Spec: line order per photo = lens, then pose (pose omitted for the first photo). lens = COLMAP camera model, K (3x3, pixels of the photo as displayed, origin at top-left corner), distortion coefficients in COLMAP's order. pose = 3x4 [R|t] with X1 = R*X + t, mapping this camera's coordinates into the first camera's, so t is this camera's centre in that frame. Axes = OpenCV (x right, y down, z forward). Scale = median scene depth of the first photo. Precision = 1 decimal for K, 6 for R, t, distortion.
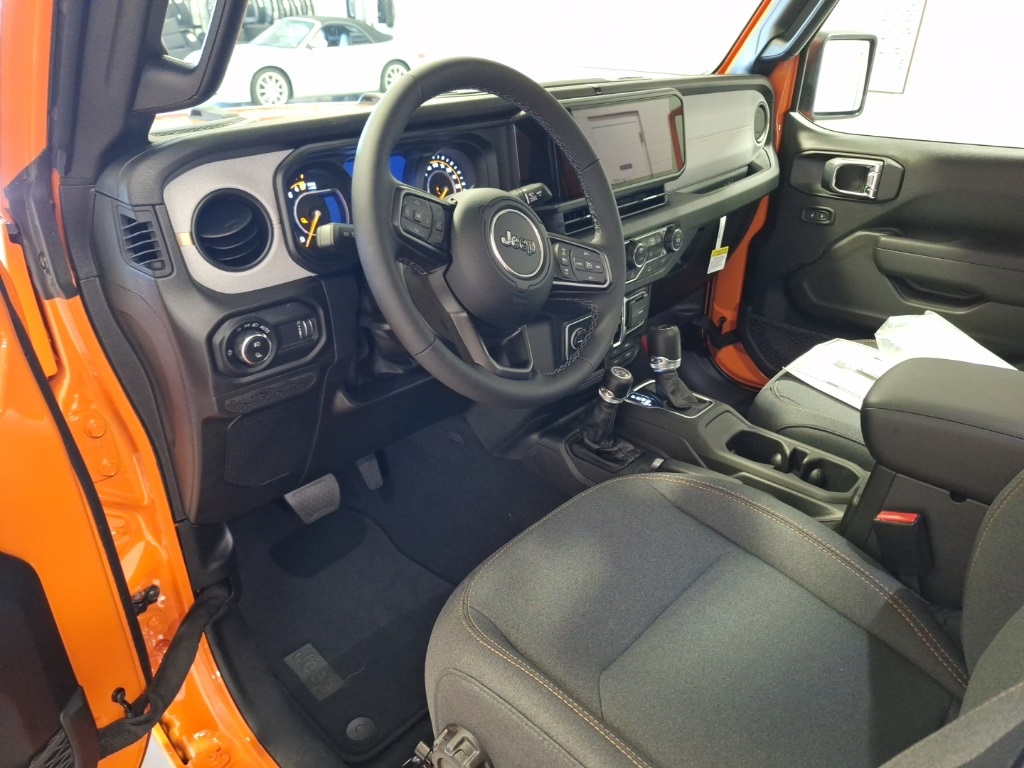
lens RADIAL K [[709.0, 0, 517.6], [0, 709.0, 379.4], [0, 0, 1]] dist [0.017737, -0.049920]
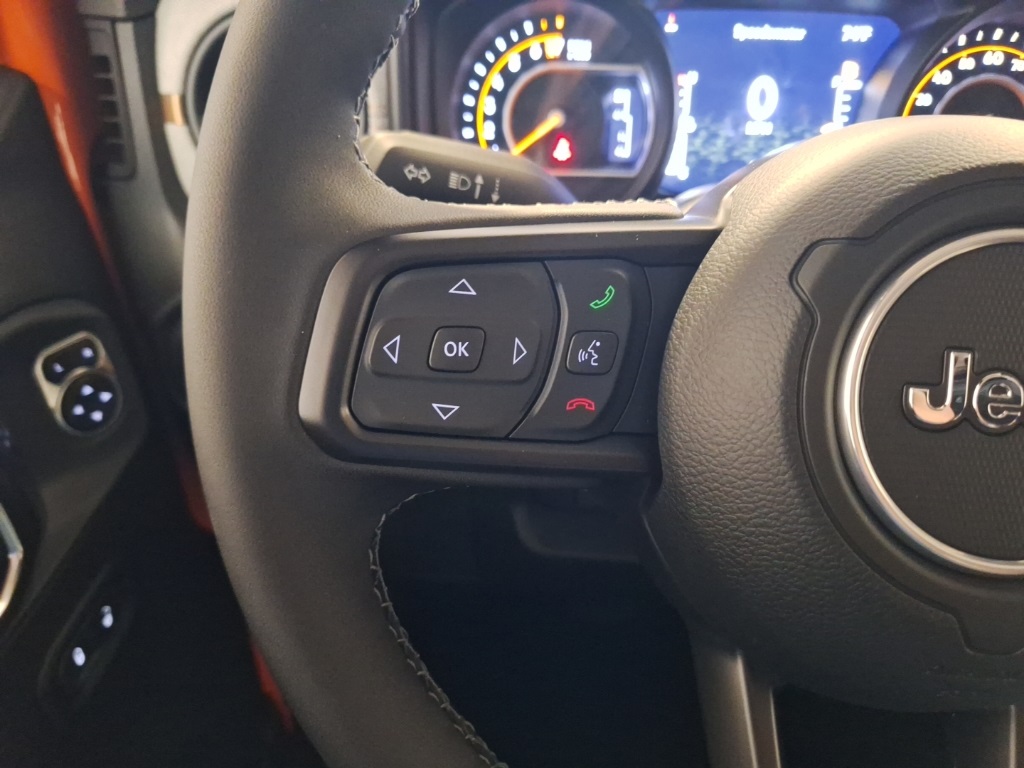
lens RADIAL K [[736.8, 0, 509.5], [0, 736.8, 387.6], [0, 0, 1]] dist [0.001399, -0.042931]
pose [[0.611196, 0.412830, -0.675286, 0.045619], [-0.343673, 0.906991, 0.243426, -0.157194], [0.712972, 0.083296, 0.696228, 0.586534]]
